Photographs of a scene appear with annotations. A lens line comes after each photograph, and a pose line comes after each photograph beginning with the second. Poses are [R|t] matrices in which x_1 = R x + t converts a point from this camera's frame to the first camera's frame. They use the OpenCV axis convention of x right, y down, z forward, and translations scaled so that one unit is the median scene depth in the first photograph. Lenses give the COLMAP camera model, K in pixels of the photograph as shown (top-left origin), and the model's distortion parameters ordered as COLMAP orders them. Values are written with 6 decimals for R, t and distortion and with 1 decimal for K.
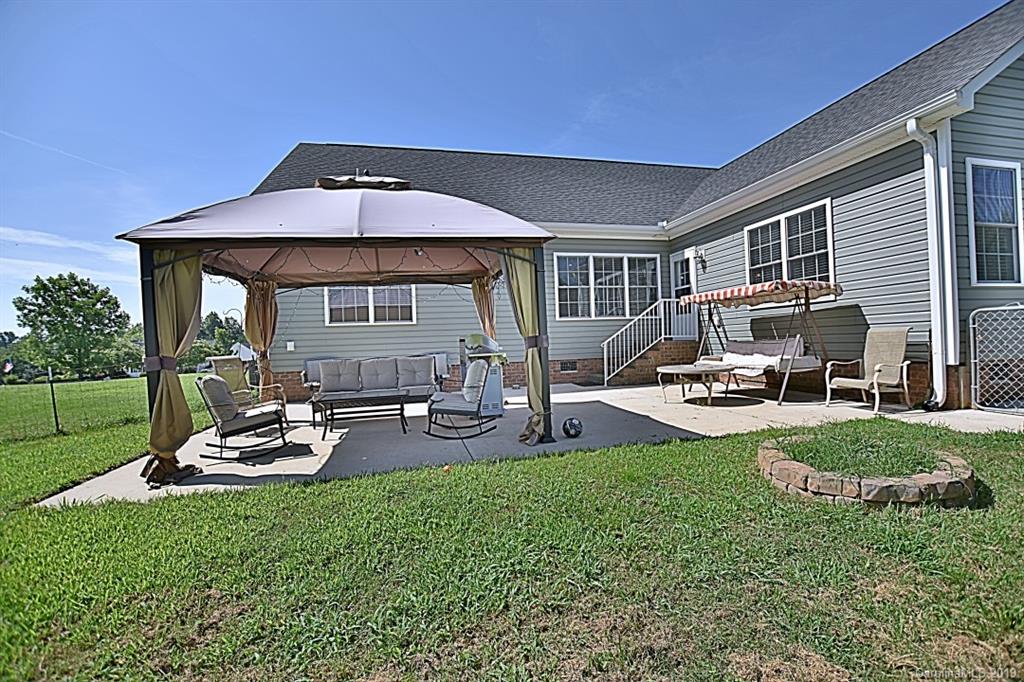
lens RADIAL K [[450.5, 0, 518.2], [0, 450.5, 343.9], [0, 0, 1]] dist [-0.033305, 0.005228]
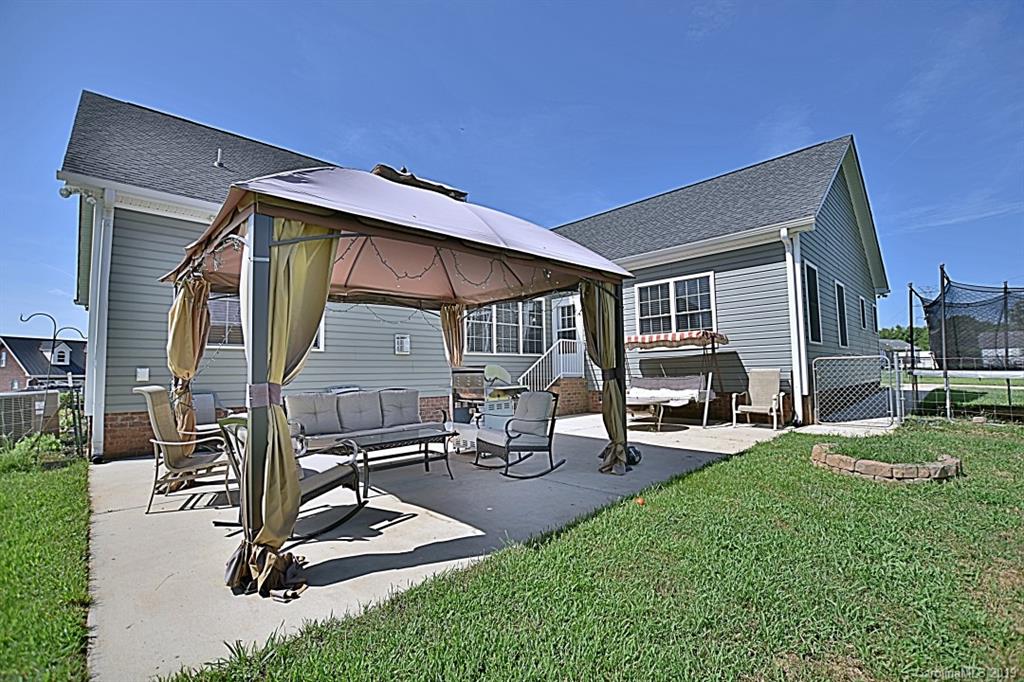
lens RADIAL K [[450.5, 0, 518.2], [0, 450.5, 343.9], [0, 0, 1]] dist [-0.033305, 0.005228]
pose [[0.858875, 0.054359, 0.509293, -0.536008], [-0.010821, 0.996056, -0.088065, 0.016596], [-0.512071, 0.070126, 0.856075, 0.172497]]
